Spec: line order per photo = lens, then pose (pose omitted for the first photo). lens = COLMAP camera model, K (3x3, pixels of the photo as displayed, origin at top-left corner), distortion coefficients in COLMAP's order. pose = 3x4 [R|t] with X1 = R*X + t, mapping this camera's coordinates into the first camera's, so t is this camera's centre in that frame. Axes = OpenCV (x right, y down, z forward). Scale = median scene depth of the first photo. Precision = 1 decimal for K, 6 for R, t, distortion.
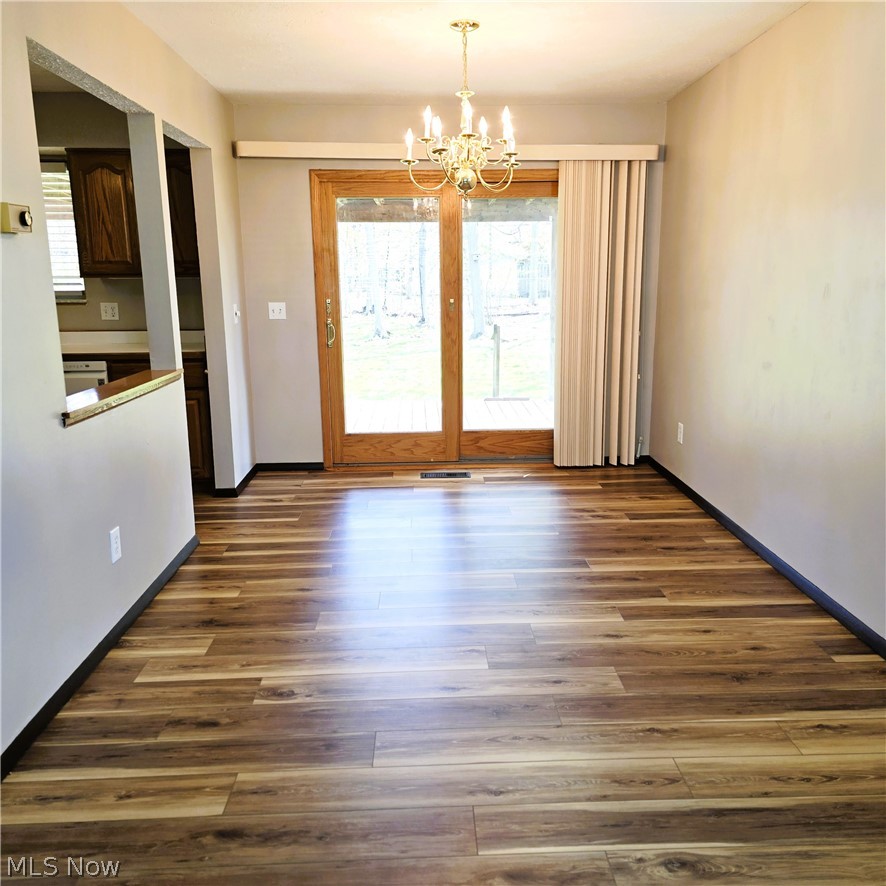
lens RADIAL K [[839.4, 0, 468.9], [0, 839.4, 444.7], [0, 0, 1]] dist [0.021250, -0.008918]
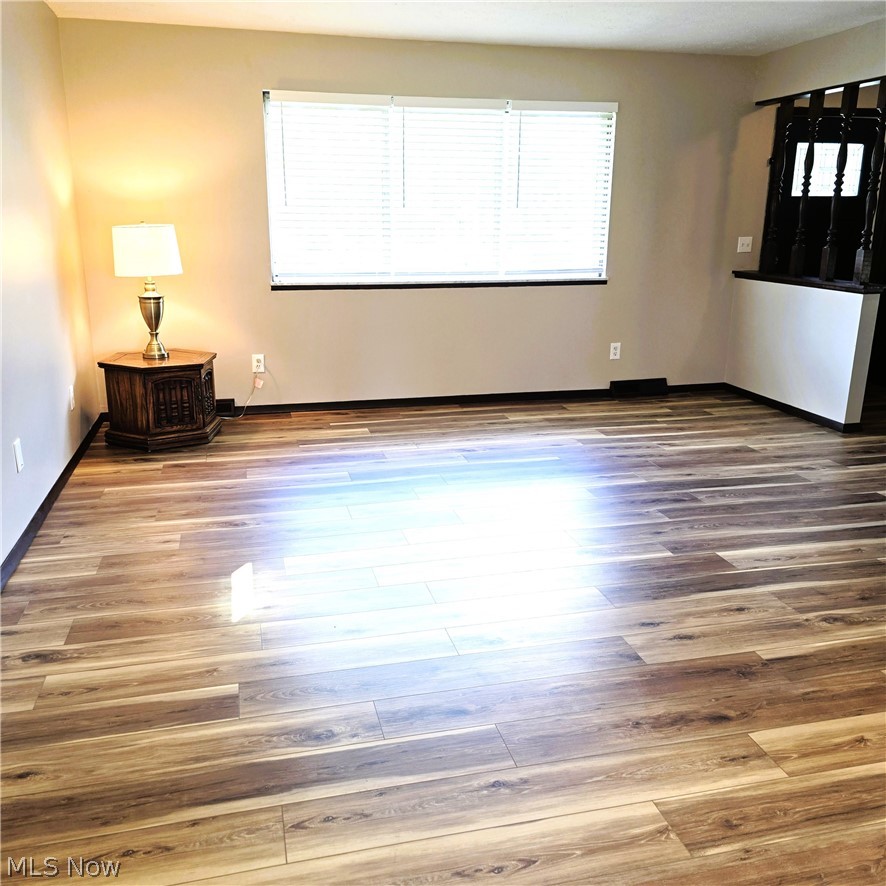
lens RADIAL K [[839.4, 0, 468.9], [0, 839.4, 444.7], [0, 0, 1]] dist [0.021250, -0.008918]
pose [[-0.977986, 0.059987, -0.199860, 0.232561], [-0.036704, 0.893402, 0.447756, -0.337772], [0.205415, 0.445235, -0.871534, 1.680424]]
